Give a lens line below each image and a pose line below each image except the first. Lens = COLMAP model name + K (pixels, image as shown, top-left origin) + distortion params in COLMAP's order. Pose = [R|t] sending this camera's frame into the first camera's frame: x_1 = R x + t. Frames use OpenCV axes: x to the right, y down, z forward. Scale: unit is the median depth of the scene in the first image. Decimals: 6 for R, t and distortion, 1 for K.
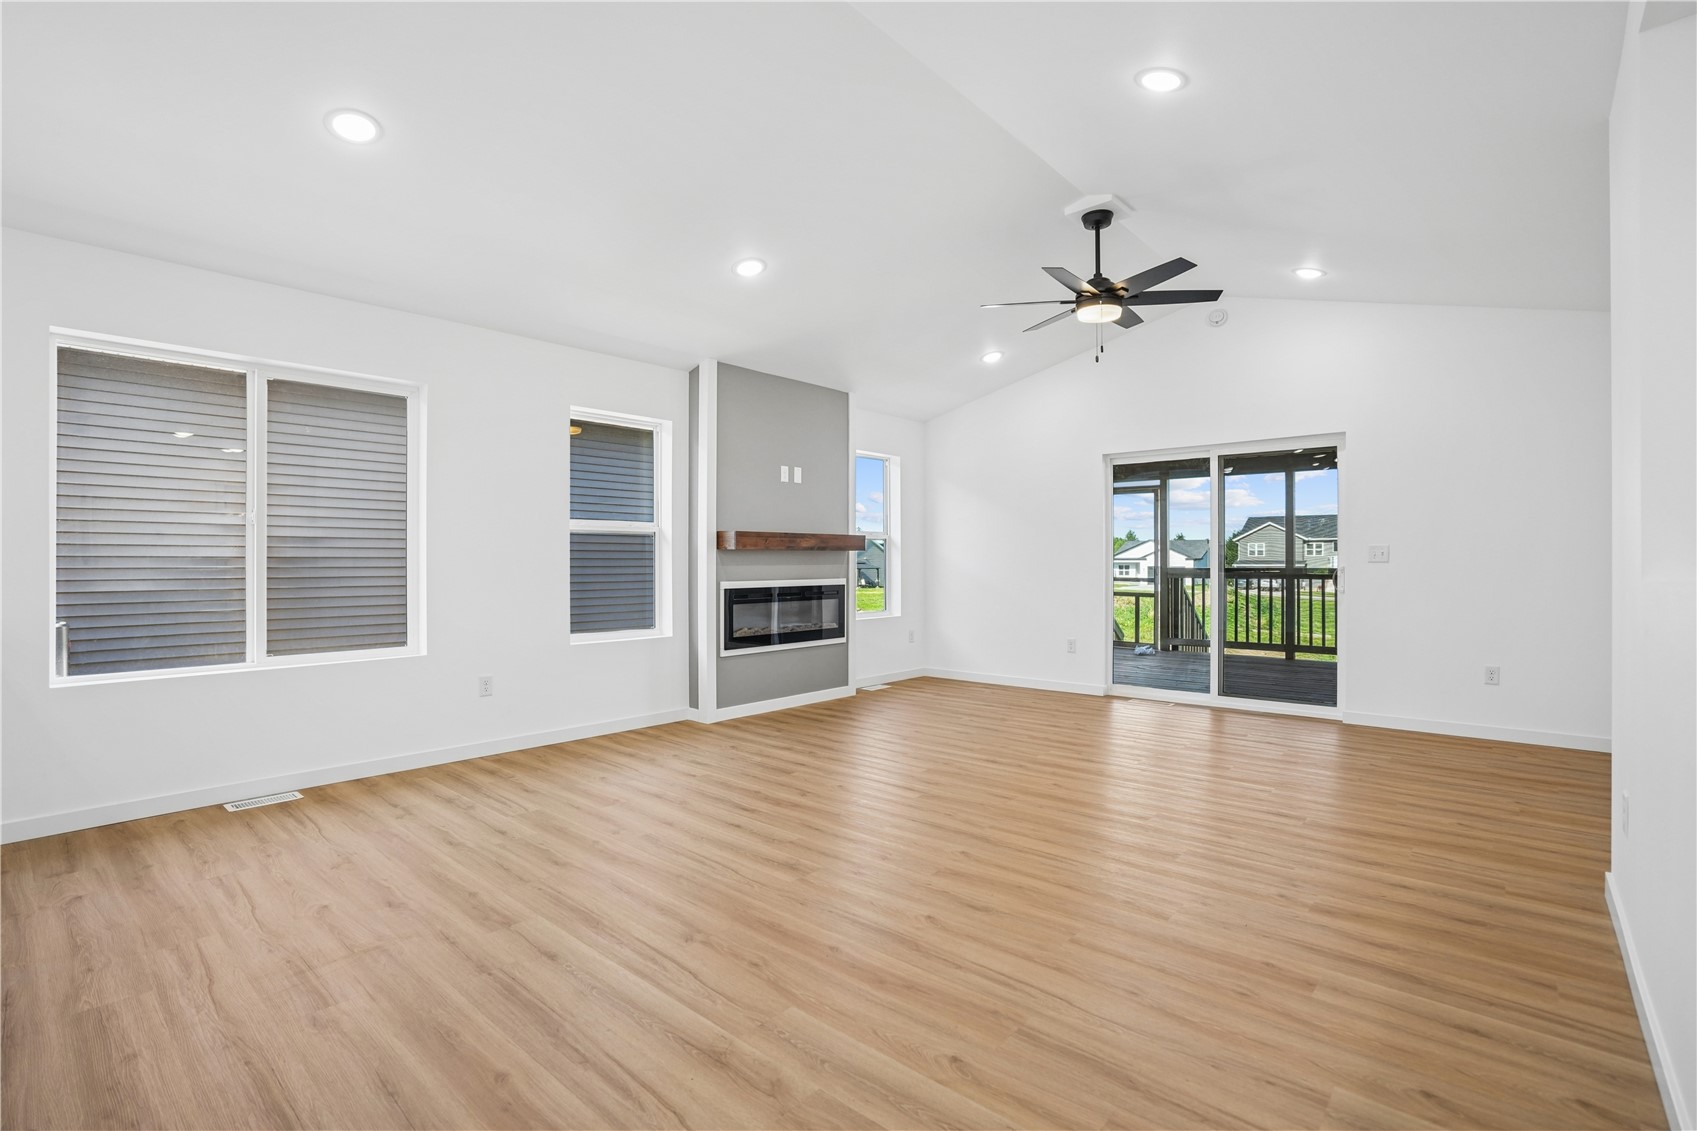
lens RADIAL K [[793.7, 0, 848.5], [0, 793.7, 565.5], [0, 0, 1]] dist [-0.029943, 0.013476]
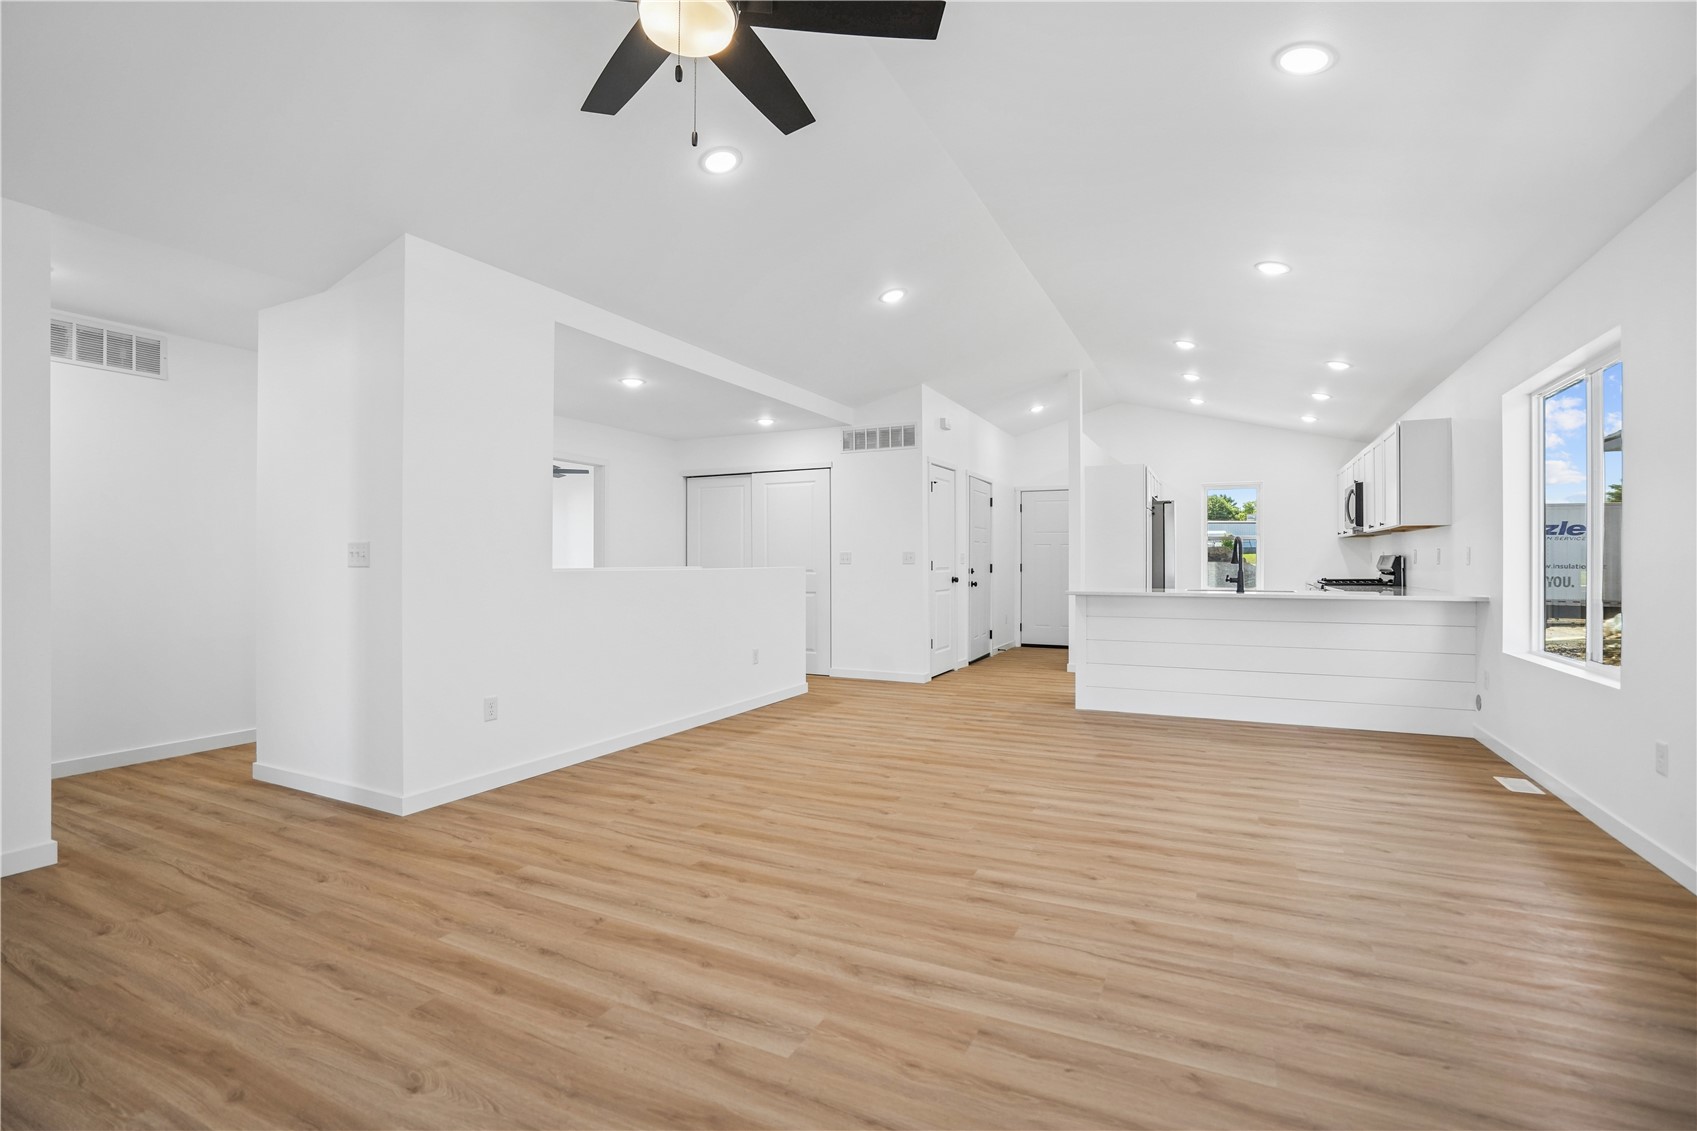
lens RADIAL K [[785.9, 0, 856.2], [0, 785.9, 543.7], [0, 0, 1]] dist [-0.062592, 0.022939]
pose [[-0.963132, -0.007979, -0.268911, 0.408339], [-0.003552, 0.999850, -0.016943, -0.010971], [0.269006, -0.015363, -0.963016, 1.717019]]
